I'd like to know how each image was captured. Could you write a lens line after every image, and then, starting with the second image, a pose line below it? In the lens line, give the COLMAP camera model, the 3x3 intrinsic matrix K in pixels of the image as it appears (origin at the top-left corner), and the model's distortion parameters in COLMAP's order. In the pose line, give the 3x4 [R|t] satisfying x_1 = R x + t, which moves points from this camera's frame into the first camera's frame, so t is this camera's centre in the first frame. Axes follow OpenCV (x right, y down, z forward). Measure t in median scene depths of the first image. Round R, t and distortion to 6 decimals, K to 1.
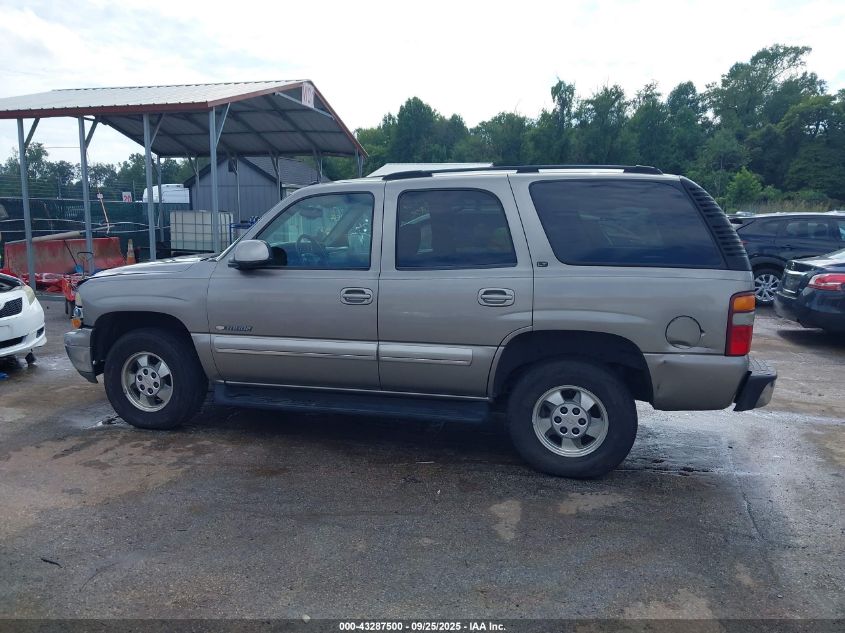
lens RADIAL K [[696.3, 0, 422.5], [0, 696.3, 316.5], [0, 0, 1]] dist [-0.012747, -0.005756]
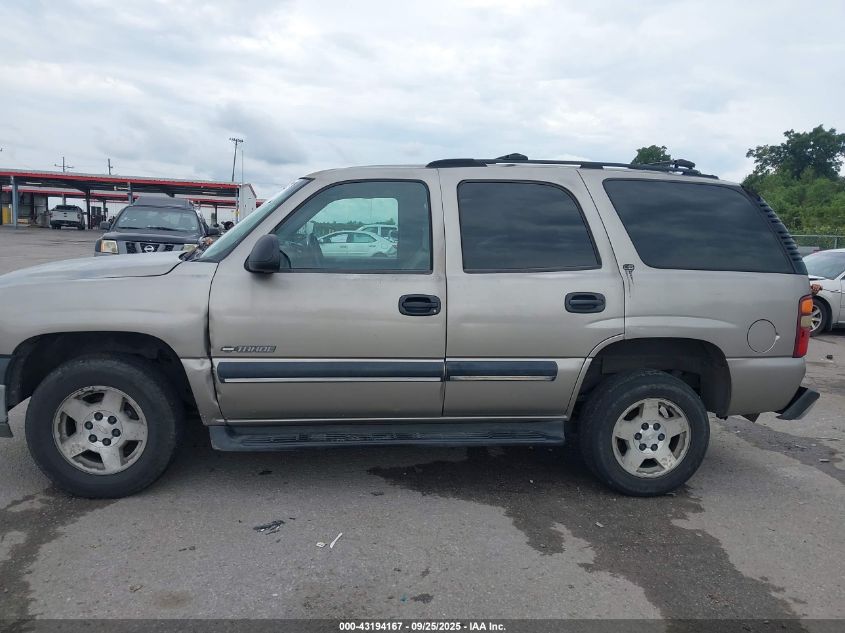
lens RADIAL K [[696.3, 0, 422.5], [0, 696.3, 316.5], [0, 0, 1]] dist [-0.012747, -0.005756]
pose [[0.923861, -0.021749, 0.382110, -0.431304], [0.026556, 0.999621, -0.007309, -0.009870], [-0.381806, 0.016900, 0.924088, 0.250750]]
